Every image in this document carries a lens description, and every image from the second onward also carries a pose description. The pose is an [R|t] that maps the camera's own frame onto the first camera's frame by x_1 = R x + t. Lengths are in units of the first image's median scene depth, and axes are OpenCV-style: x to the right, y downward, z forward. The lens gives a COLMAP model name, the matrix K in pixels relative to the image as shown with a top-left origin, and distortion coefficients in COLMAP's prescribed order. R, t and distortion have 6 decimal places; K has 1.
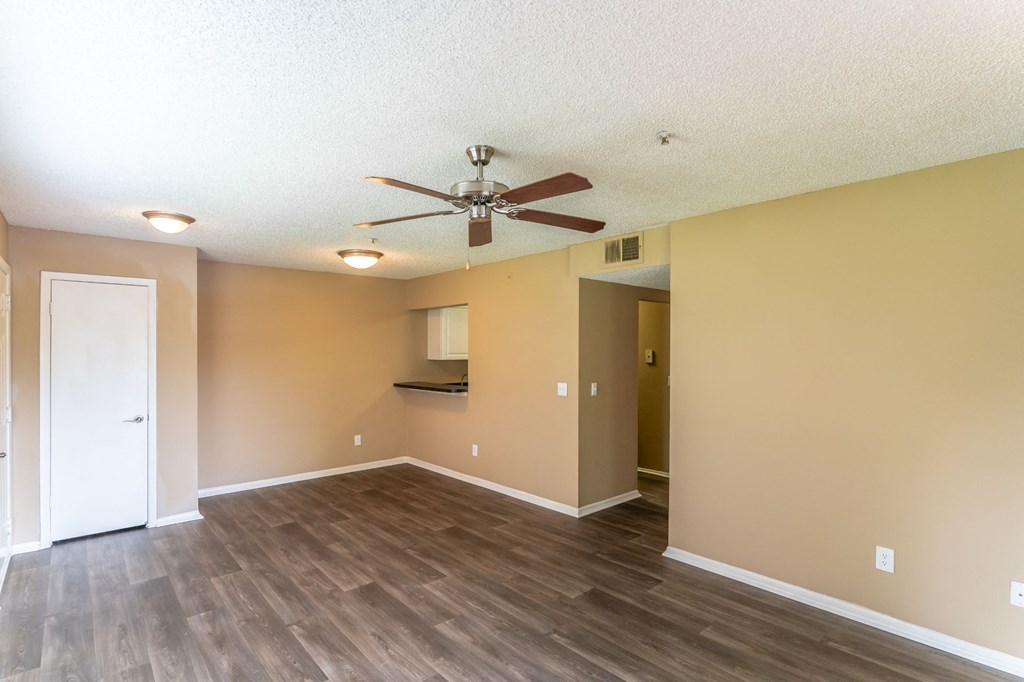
lens RADIAL K [[497.3, 0, 512.1], [0, 497.3, 344.1], [0, 0, 1]] dist [-0.035676, 0.022467]
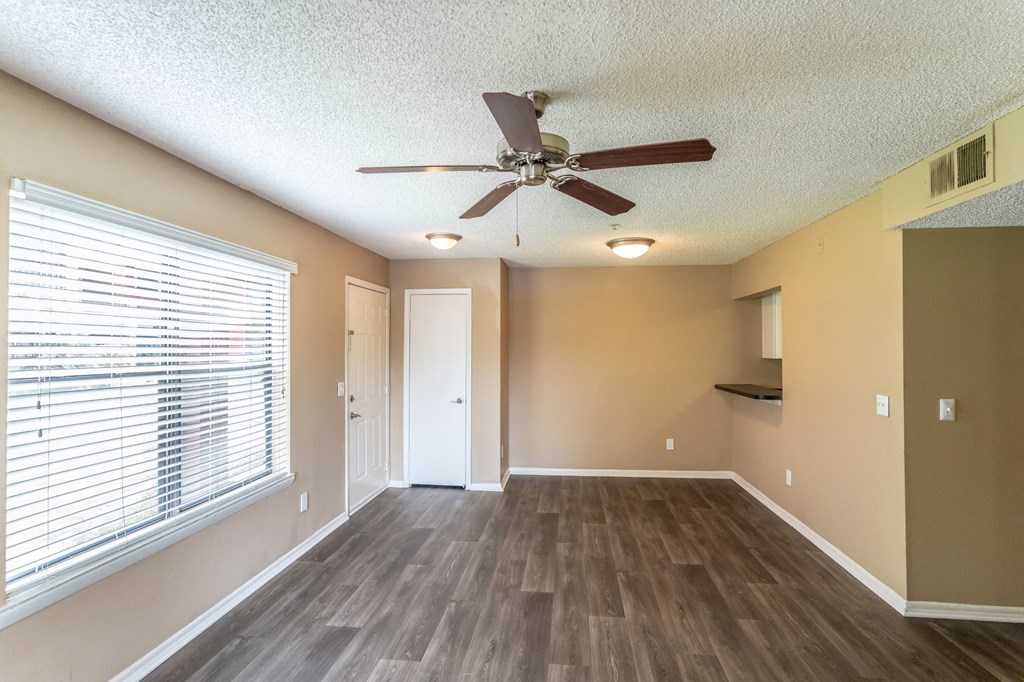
lens RADIAL K [[512.3, 0, 531.2], [0, 512.3, 333.6], [0, 0, 1]] dist [-0.036896, 0.026278]
pose [[0.672511, -0.019650, -0.739826, 0.317616], [0.006523, 0.999766, -0.020624, 0.009518], [0.740058, 0.009044, 0.672482, 0.245422]]
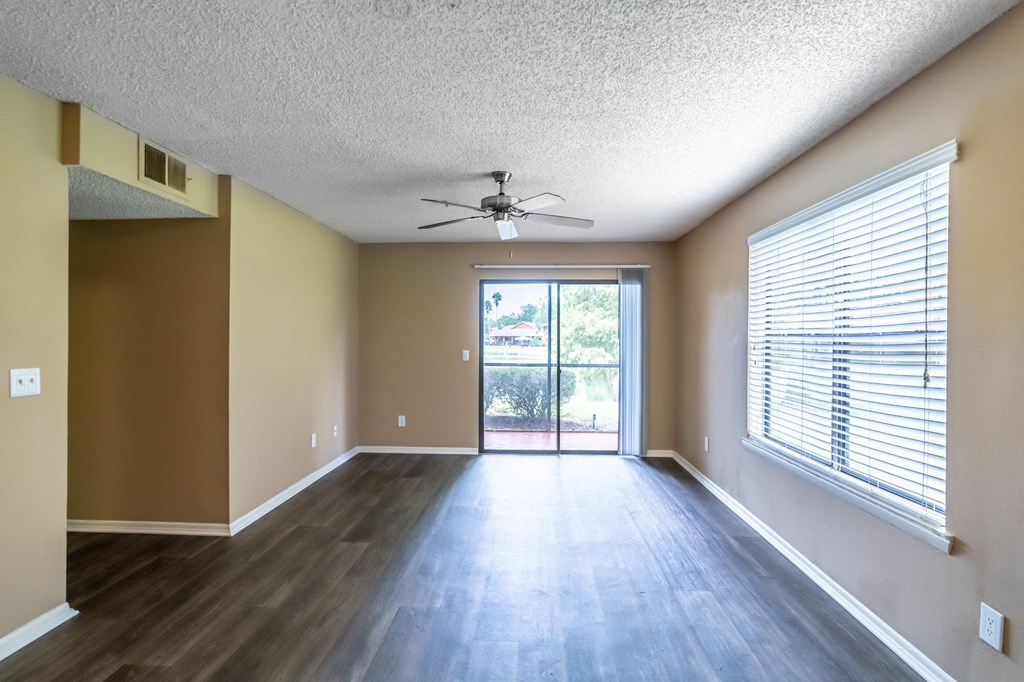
lens RADIAL K [[497.3, 0, 512.1], [0, 497.3, 344.1], [0, 0, 1]] dist [-0.035676, 0.022467]
pose [[-0.706017, -0.011172, 0.708106, -0.620484], [-0.010892, 0.999929, 0.004916, 0.053589], [-0.708111, -0.004242, -0.706089, 1.124378]]
